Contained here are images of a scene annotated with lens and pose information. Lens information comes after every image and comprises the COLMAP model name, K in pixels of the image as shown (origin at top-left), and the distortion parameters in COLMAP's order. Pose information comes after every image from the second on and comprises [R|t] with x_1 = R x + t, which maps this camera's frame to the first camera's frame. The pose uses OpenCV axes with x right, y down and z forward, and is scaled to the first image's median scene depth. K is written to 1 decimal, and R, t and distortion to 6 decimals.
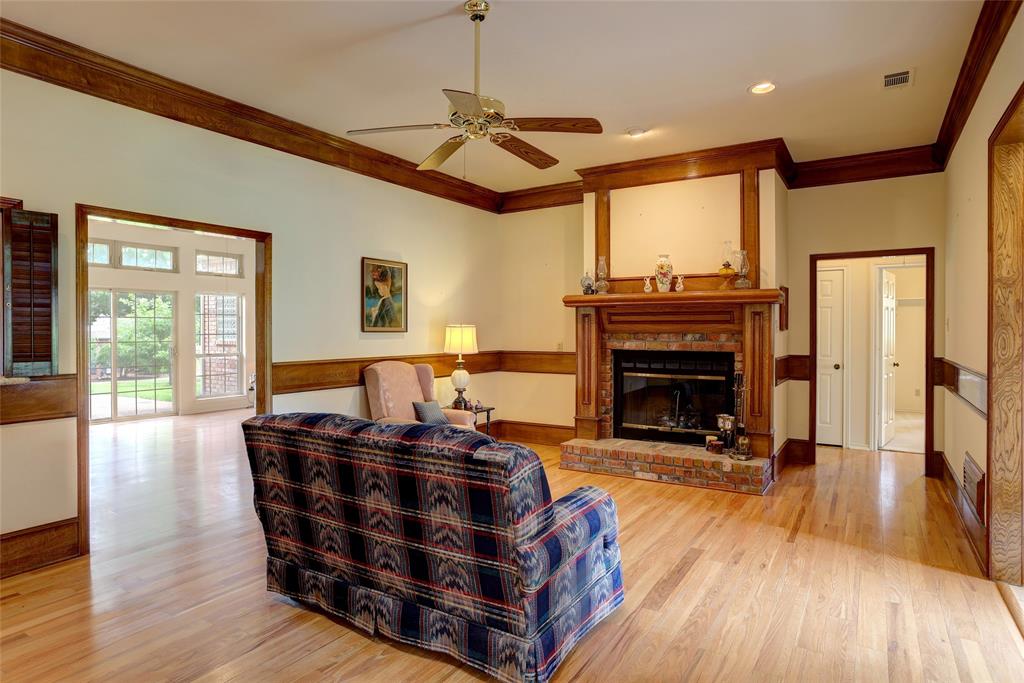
lens RADIAL K [[585.5, 0, 510.3], [0, 585.5, 327.7], [0, 0, 1]] dist [-0.047140, 0.029420]
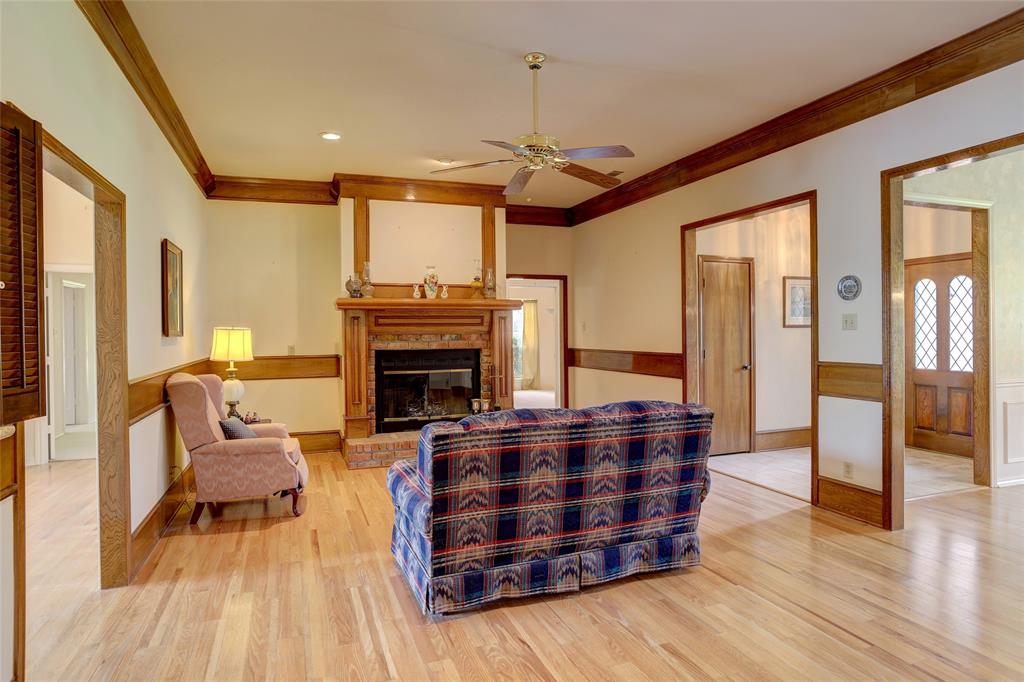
lens RADIAL K [[585.5, 0, 509.2], [0, 585.5, 334.2], [0, 0, 1]] dist [-0.047140, 0.029420]
pose [[0.589653, -0.009780, 0.807598, -0.598037], [0.007327, 0.999950, 0.006759, 0.002958], [-0.807624, 0.001932, 0.589695, 0.200592]]
